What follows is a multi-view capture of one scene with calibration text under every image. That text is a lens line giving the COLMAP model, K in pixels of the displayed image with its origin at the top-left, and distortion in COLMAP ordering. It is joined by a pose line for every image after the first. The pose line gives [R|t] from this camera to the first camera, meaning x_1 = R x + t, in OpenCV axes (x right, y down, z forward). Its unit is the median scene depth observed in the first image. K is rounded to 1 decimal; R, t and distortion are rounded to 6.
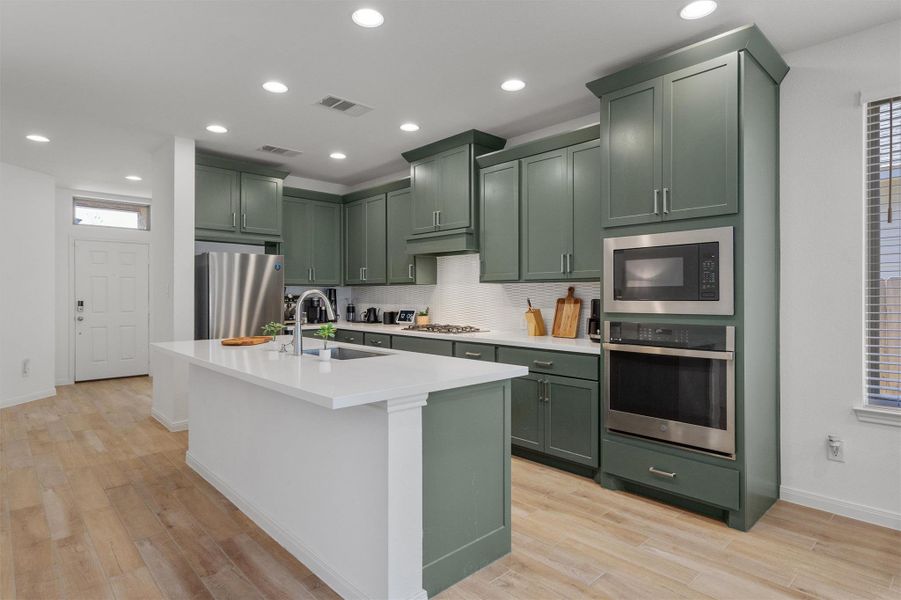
lens RADIAL K [[486.9, 0, 448.0], [0, 486.9, 297.0], [0, 0, 1]] dist [-0.000998, 0.000613]
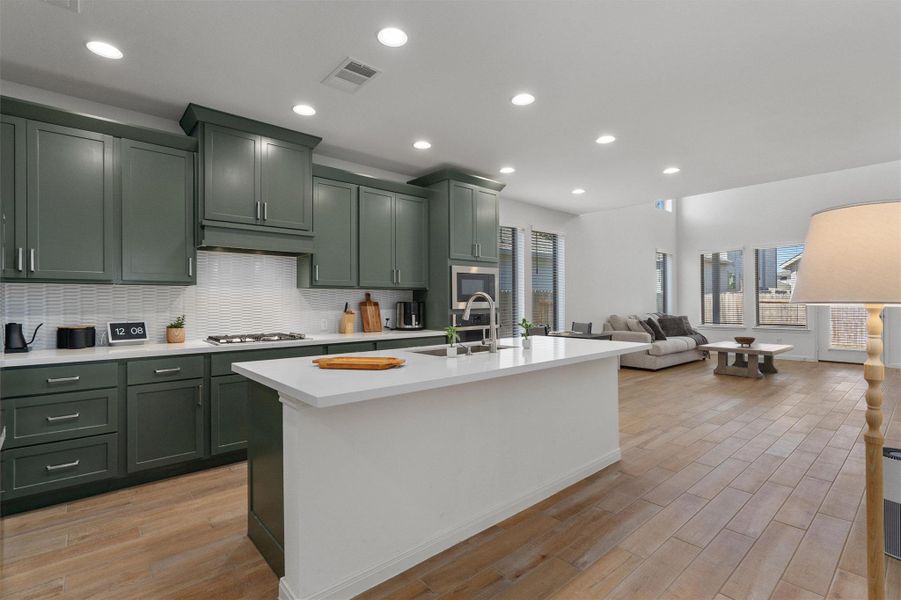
lens RADIAL K [[423.5, 0, 446.5], [0, 423.5, 300.4], [0, 0, 1]] dist [0.000624, 0.000296]
pose [[0.039549, 0.001406, 0.999217, -0.772046], [0.008744, 0.999960, -0.001753, 0.002368], [-0.999179, 0.008807, 0.039535, 0.653331]]
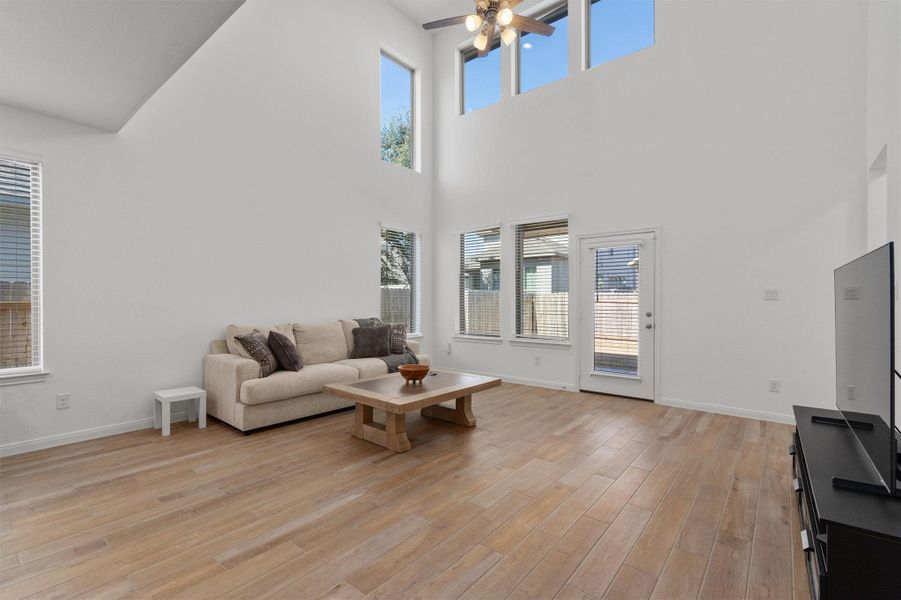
lens RADIAL K [[406.1, 0, 450.5], [0, 406.1, 300.0], [0, 0, 1]] dist [-0.003465, -0.000524]
pose [[-0.138402, 0.002738, 0.990372, -0.009933], [0.002421, 0.999994, -0.002426, 0.010964], [-0.990373, 0.002062, -0.138408, -0.330722]]
